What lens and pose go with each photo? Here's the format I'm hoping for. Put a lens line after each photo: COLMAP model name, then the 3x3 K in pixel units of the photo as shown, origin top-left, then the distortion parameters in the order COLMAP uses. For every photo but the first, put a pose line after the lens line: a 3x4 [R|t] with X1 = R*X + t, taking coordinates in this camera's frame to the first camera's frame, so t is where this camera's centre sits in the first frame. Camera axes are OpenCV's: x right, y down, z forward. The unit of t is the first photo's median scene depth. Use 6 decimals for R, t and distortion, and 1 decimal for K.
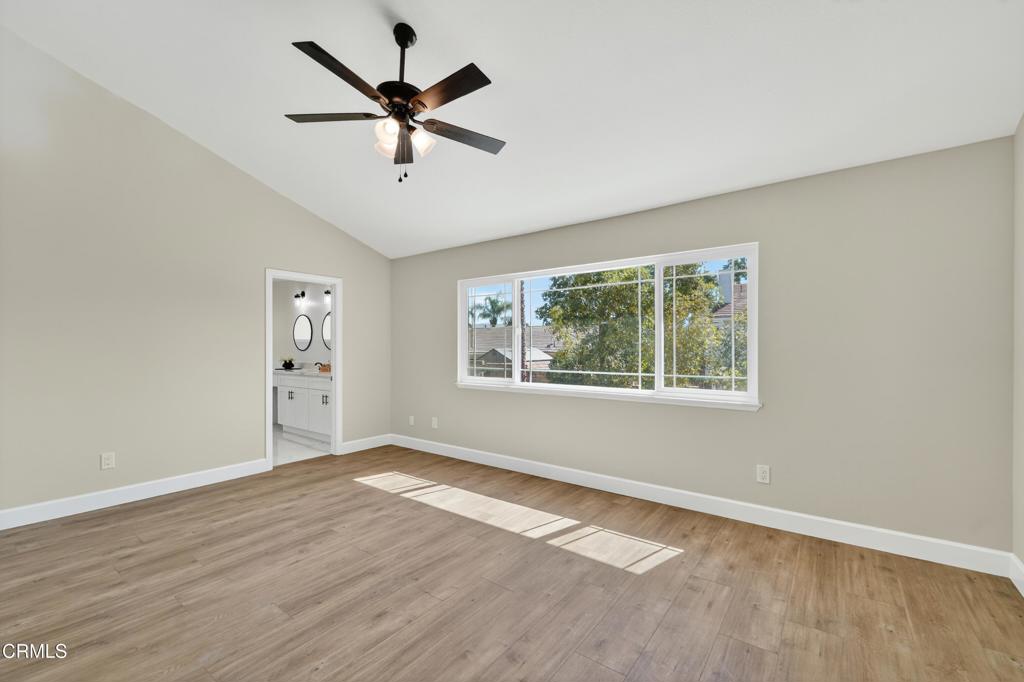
lens RADIAL K [[420.2, 0, 505.5], [0, 420.2, 345.6], [0, 0, 1]] dist [0.000092, -0.000945]
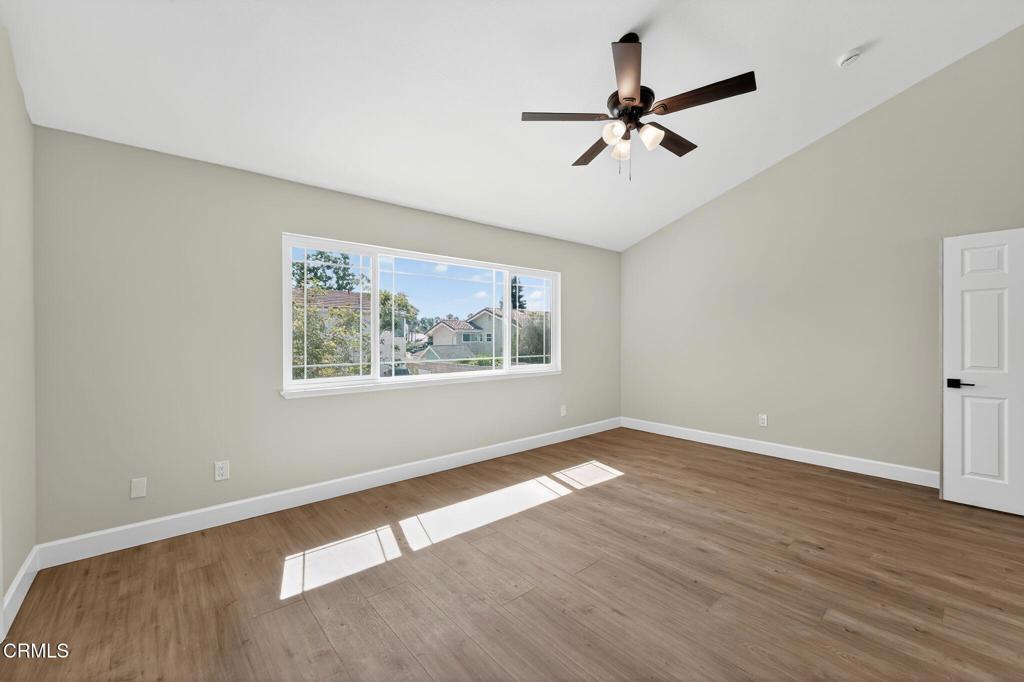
lens RADIAL K [[420.2, 0, 505.9], [0, 420.2, 335.9], [0, 0, 1]] dist [0.000092, -0.000945]
pose [[0.210669, 0.002947, 0.977553, -1.025305], [-0.001997, 0.999995, -0.002584, 0.007736], [-0.977555, -0.001407, 0.210674, 0.818495]]
